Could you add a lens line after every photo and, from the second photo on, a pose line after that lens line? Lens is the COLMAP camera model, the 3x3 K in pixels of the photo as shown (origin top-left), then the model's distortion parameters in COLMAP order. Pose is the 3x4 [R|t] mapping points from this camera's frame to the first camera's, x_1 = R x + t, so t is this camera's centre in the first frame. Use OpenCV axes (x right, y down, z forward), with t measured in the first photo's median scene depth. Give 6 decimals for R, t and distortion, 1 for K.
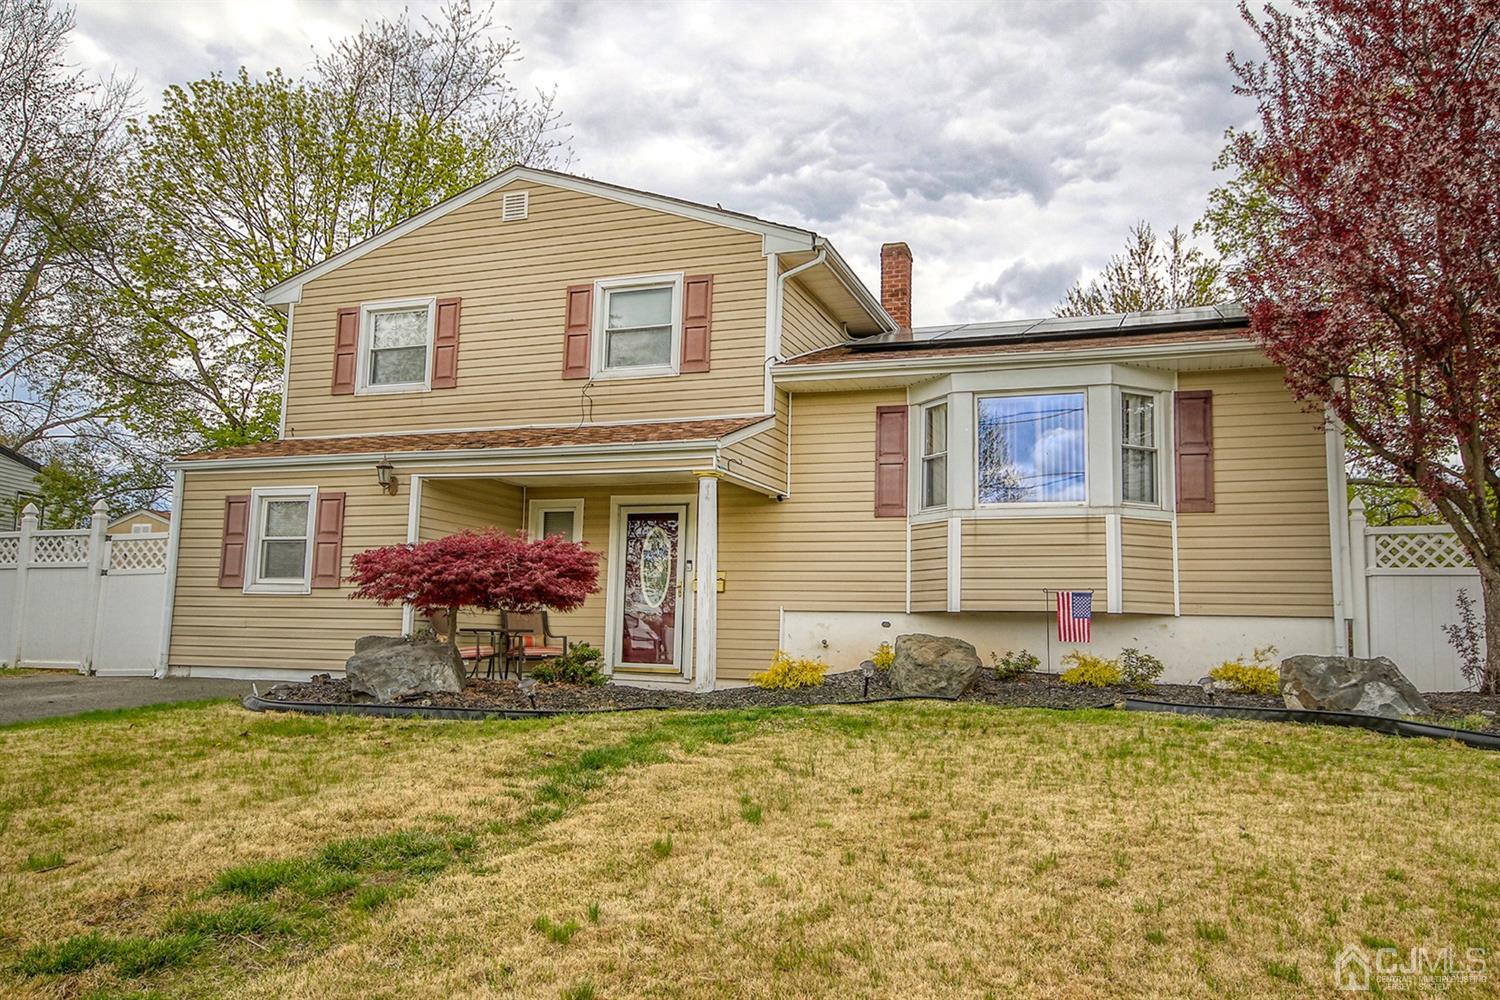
lens RADIAL K [[1102.2, 0, 750.0], [0, 1102.2, 500.0], [0, 0, 1]] dist [0.002107, -0.001314]
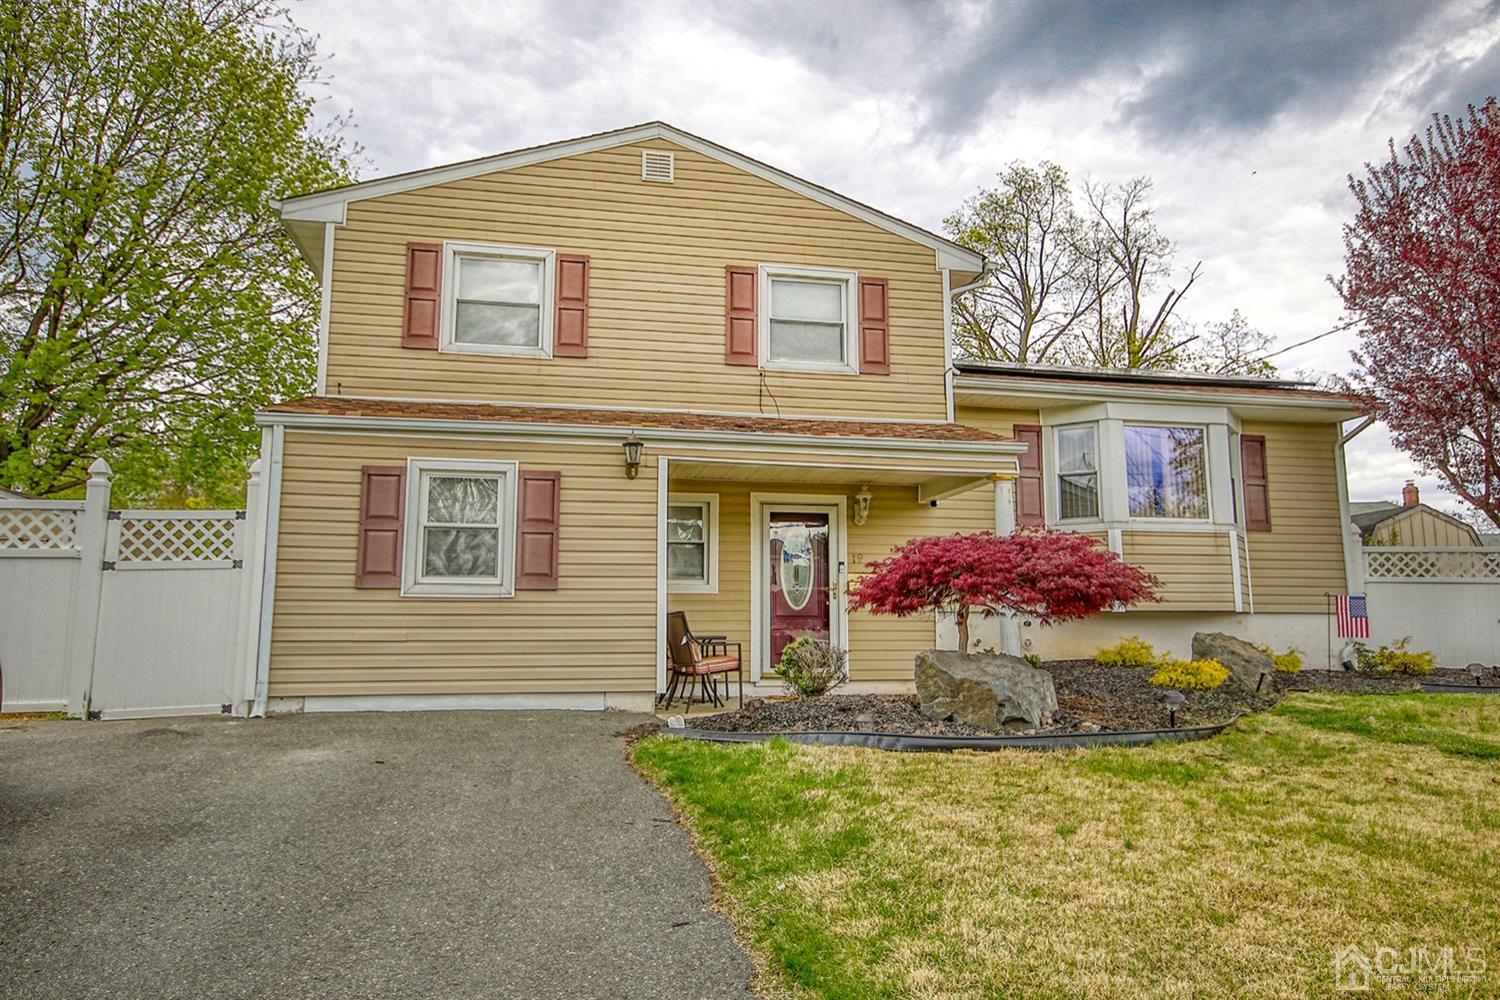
lens RADIAL K [[958.6, 0, 750.0], [0, 958.6, 500.0], [0, 0, 1]] dist [0.002355, -0.000198]
pose [[0.860084, 0.049060, 0.507787, -0.582172], [-0.043941, 0.998790, -0.022072, 0.022404], [-0.508256, -0.003329, 0.861200, 0.309659]]
